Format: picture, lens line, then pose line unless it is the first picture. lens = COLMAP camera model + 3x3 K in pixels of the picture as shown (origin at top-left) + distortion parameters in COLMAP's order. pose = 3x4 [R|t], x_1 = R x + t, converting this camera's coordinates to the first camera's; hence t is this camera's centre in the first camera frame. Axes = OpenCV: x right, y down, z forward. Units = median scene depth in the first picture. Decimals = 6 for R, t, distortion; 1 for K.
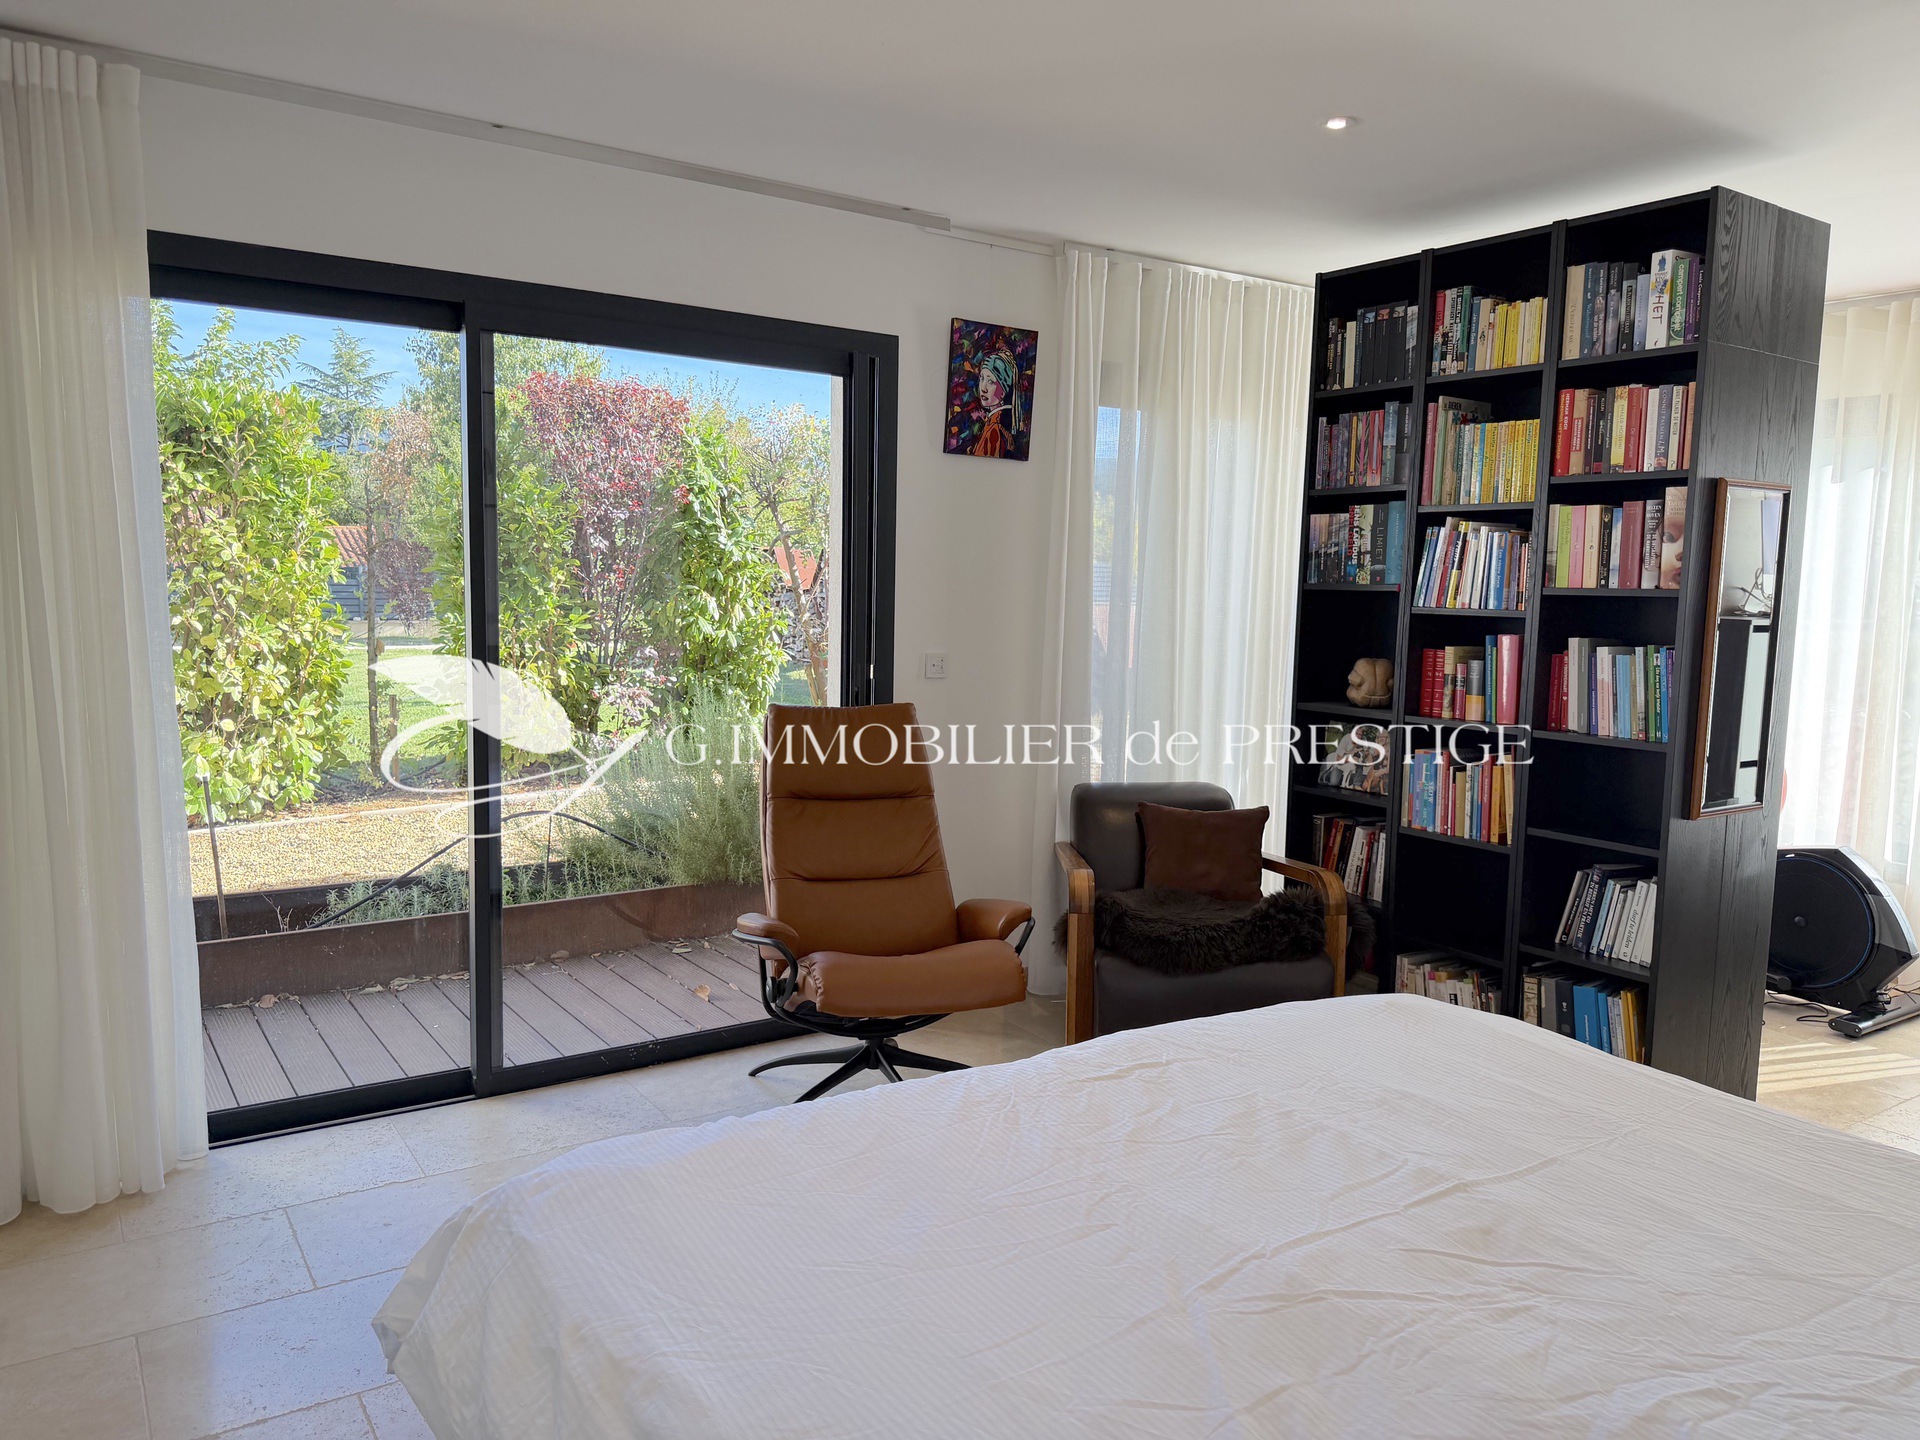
lens RADIAL K [[1338.9, 0, 968.4], [0, 1338.9, 711.8], [0, 0, 1]] dist [0.114918, -0.169440]
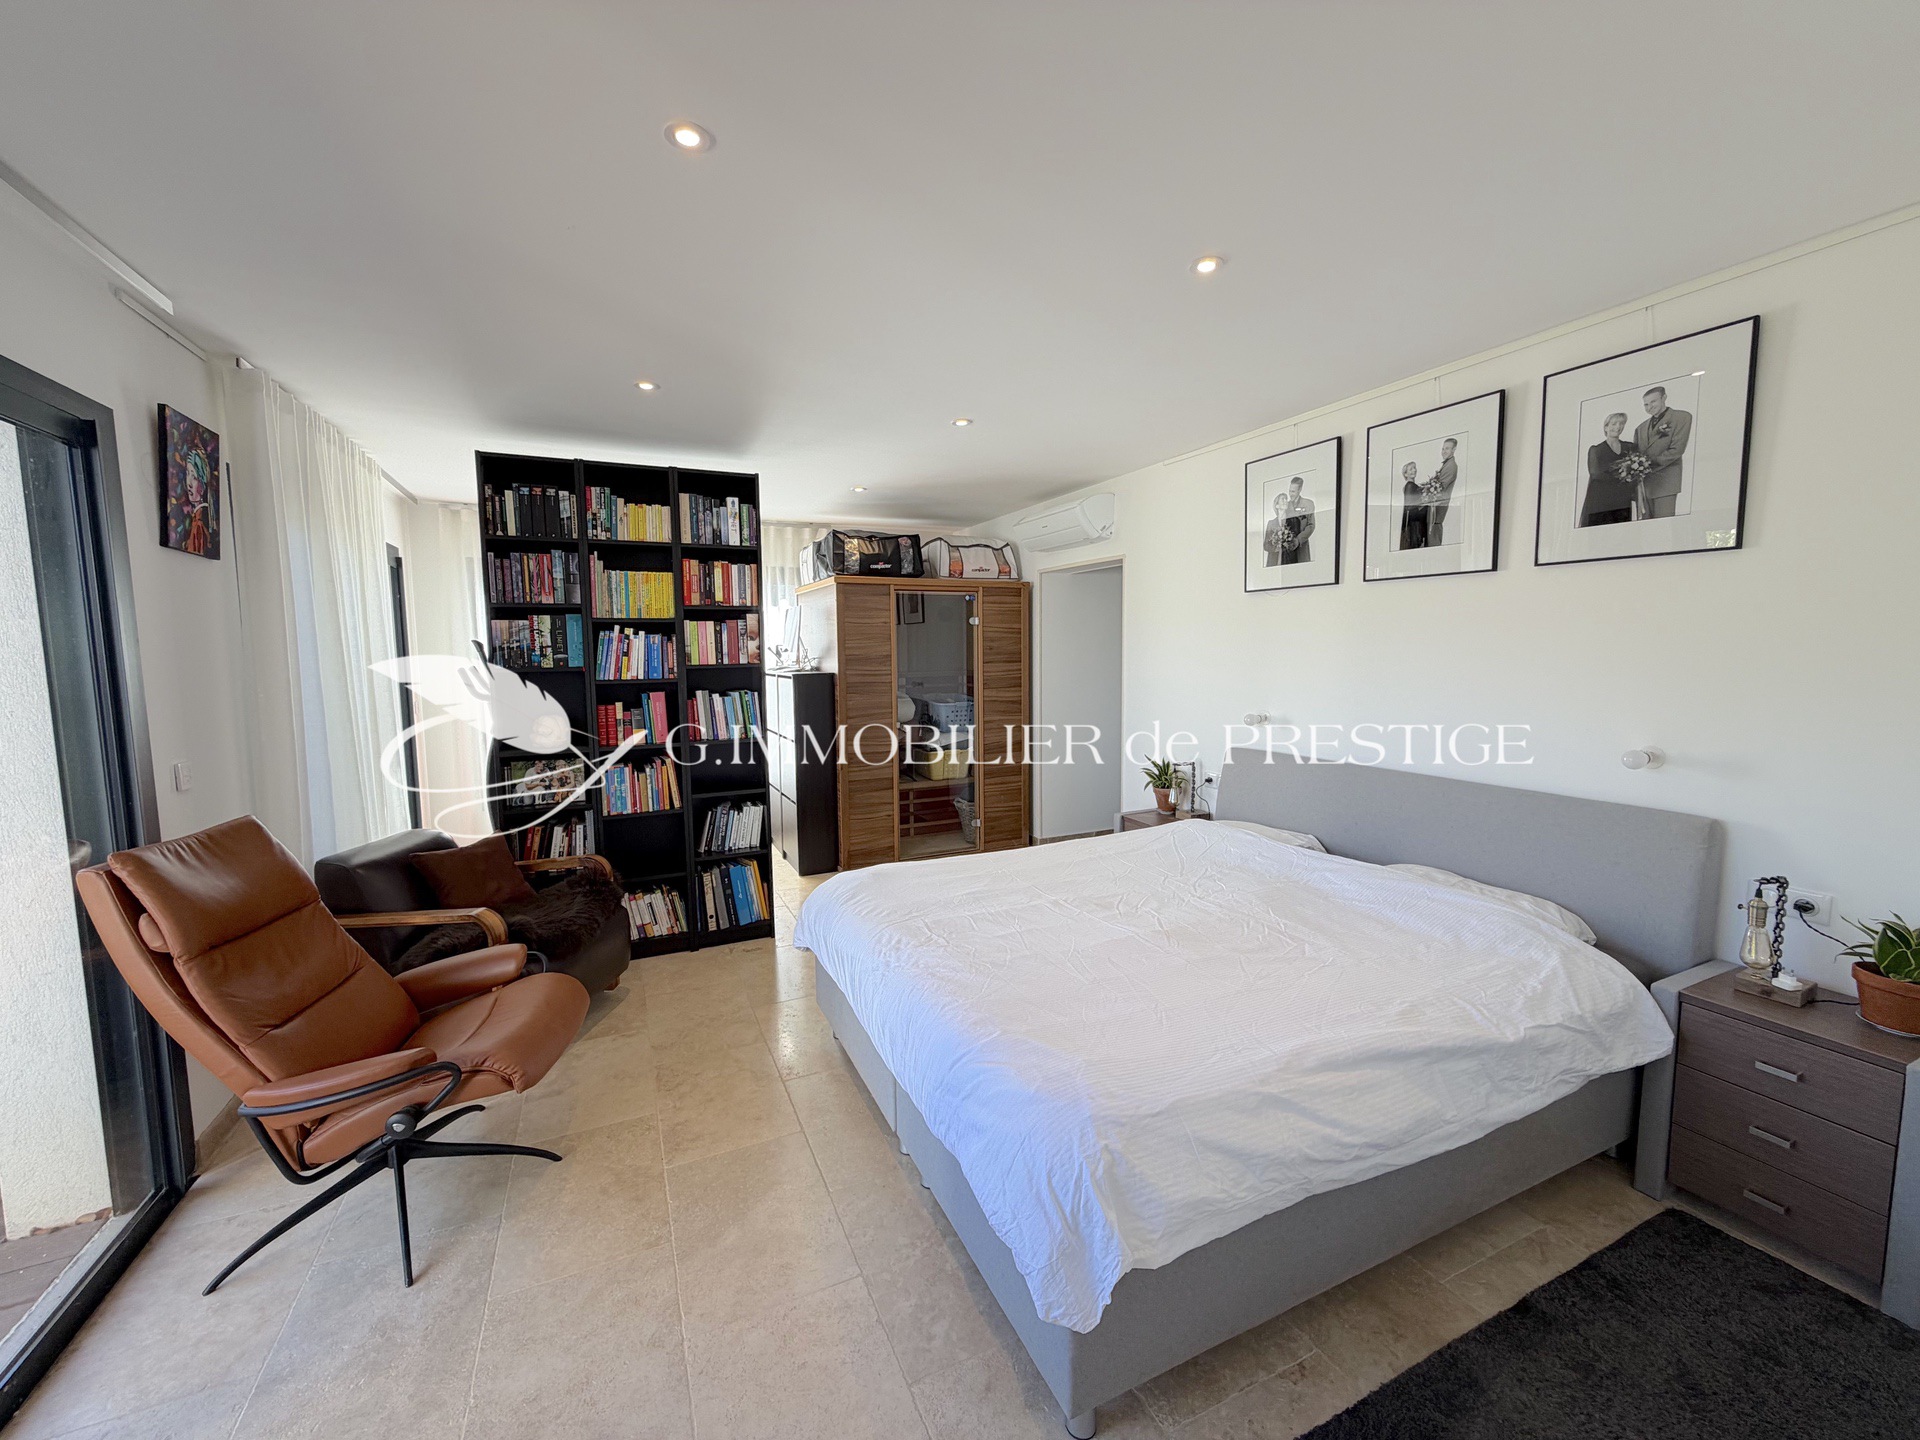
lens RADIAL K [[762.6, 0, 960.0], [0, 762.6, 720.0], [0, 0, 1]] dist [-0.002505, 0.000095]
pose [[0.181054, -0.110252, 0.977274, -0.496226], [0.119729, 0.988776, 0.089368, -0.061239], [-0.976158, 0.100828, 0.192222, 0.418852]]
